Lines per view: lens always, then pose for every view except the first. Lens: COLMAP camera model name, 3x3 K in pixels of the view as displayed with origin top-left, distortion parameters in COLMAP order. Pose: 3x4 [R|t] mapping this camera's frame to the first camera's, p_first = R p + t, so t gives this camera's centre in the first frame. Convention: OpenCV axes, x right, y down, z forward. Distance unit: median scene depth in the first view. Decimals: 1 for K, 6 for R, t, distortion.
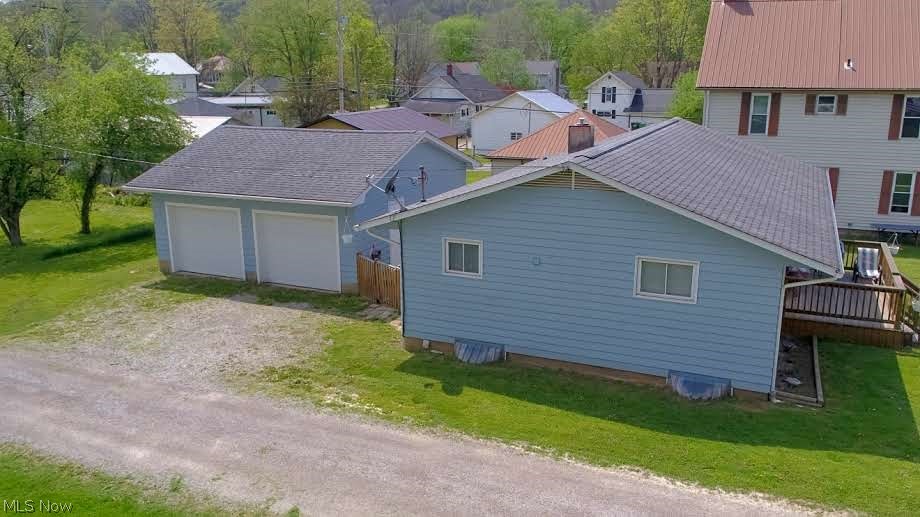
lens RADIAL K [[750.8, 0, 458.0], [0, 750.8, 252.9], [0, 0, 1]] dist [0.016047, -0.023895]
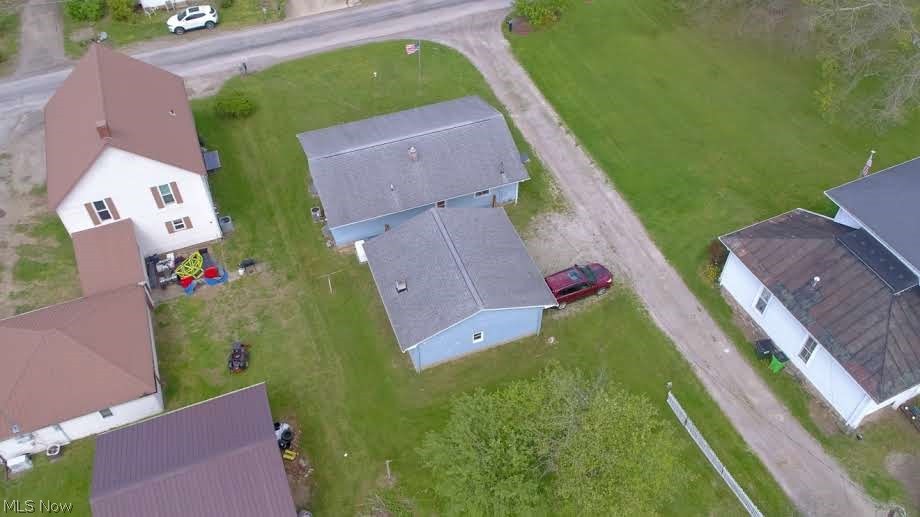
lens RADIAL K [[750.8, 0, 464.2], [0, 750.8, 261.9], [0, 0, 1]] dist [0.016047, -0.023895]
pose [[-0.705353, -0.519967, 0.481779, -1.237612], [0.181007, 0.525008, 0.831627, -1.886813], [-0.685356, 0.673796, -0.276198, 1.780640]]
